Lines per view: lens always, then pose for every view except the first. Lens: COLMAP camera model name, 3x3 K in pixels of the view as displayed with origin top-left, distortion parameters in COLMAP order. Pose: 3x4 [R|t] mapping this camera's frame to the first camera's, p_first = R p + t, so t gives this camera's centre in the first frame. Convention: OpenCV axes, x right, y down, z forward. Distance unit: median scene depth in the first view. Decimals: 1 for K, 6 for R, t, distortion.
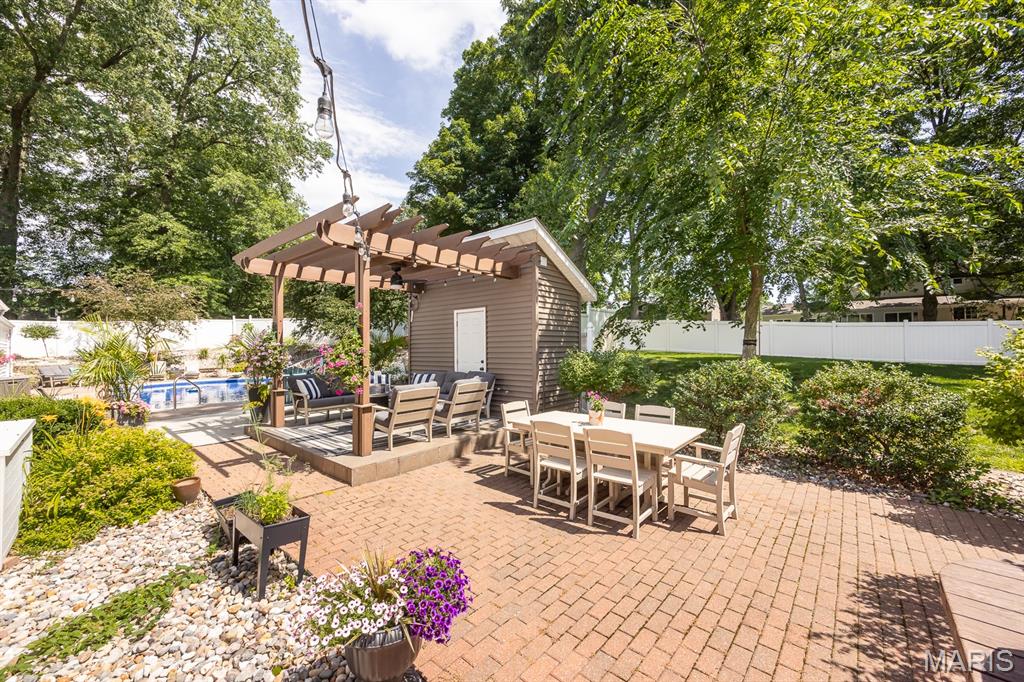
lens RADIAL K [[400.6, 0, 513.7], [0, 400.6, 344.8], [0, 0, 1]] dist [-0.001146, -0.000159]
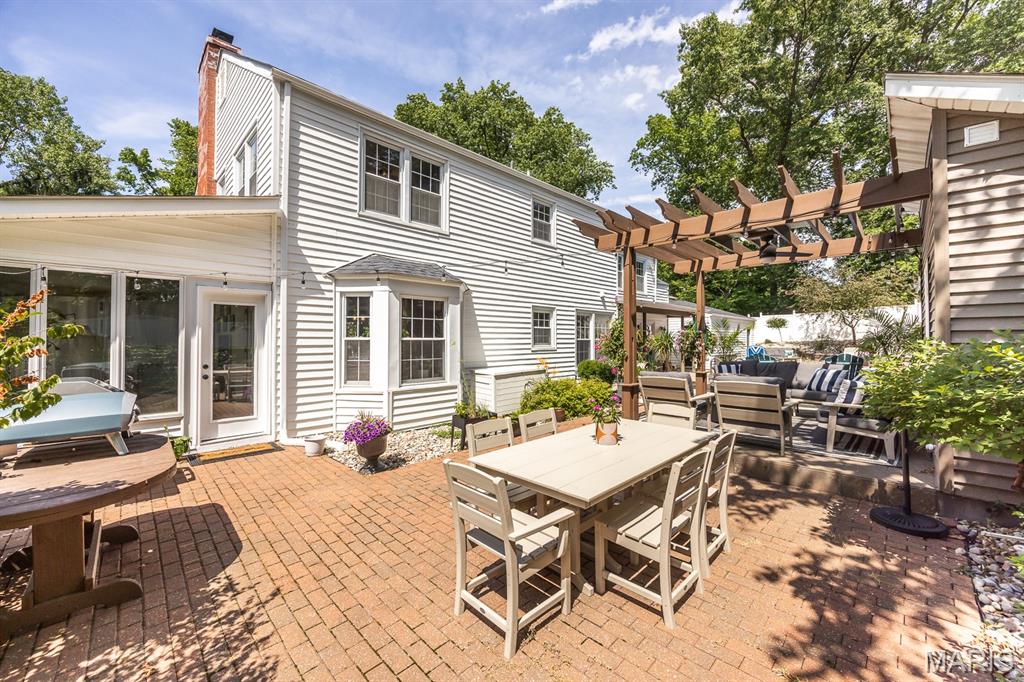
lens RADIAL K [[400.6, 0, 514.0], [0, 400.6, 334.8], [0, 0, 1]] dist [-0.001146, -0.000159]
pose [[-0.082833, -0.001406, -0.996562, 1.748698], [0.008507, 0.999962, -0.002118, 0.017468], [0.996527, -0.008653, -0.082818, 1.702696]]
